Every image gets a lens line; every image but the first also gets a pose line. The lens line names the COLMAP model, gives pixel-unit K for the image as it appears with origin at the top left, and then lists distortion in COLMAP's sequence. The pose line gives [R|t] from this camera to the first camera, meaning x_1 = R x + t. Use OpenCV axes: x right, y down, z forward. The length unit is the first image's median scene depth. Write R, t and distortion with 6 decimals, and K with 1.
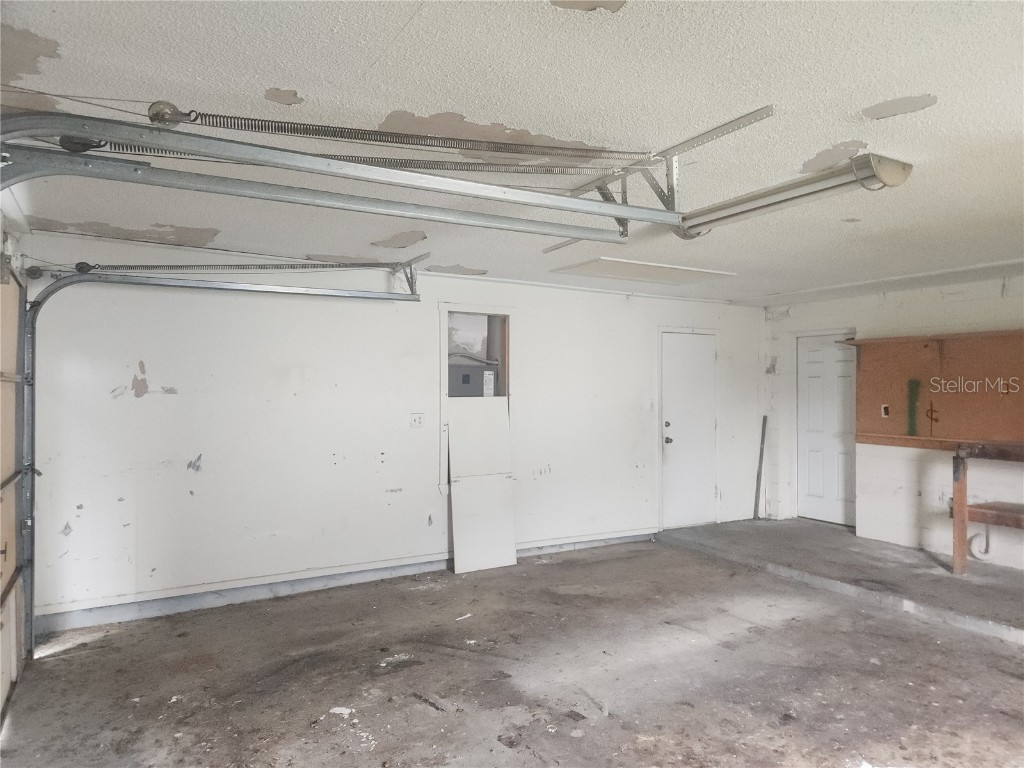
lens RADIAL K [[683.6, 0, 517.3], [0, 683.6, 382.7], [0, 0, 1]] dist [0.081631, -0.076605]
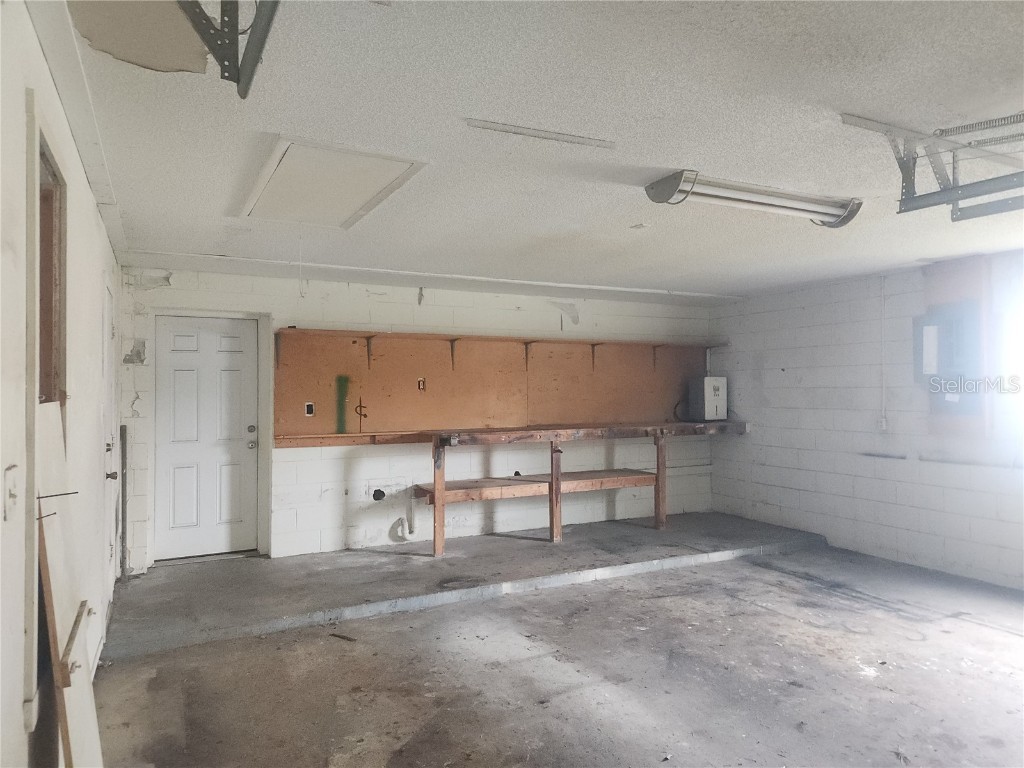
lens RADIAL K [[683.6, 0, 517.3], [0, 683.6, 382.7], [0, 0, 1]] dist [0.081631, -0.076605]
pose [[0.057224, 0.004242, 0.998352, -0.449649], [-0.004110, 0.999984, -0.004013, 0.010572], [-0.998353, -0.003874, 0.057241, 0.854986]]
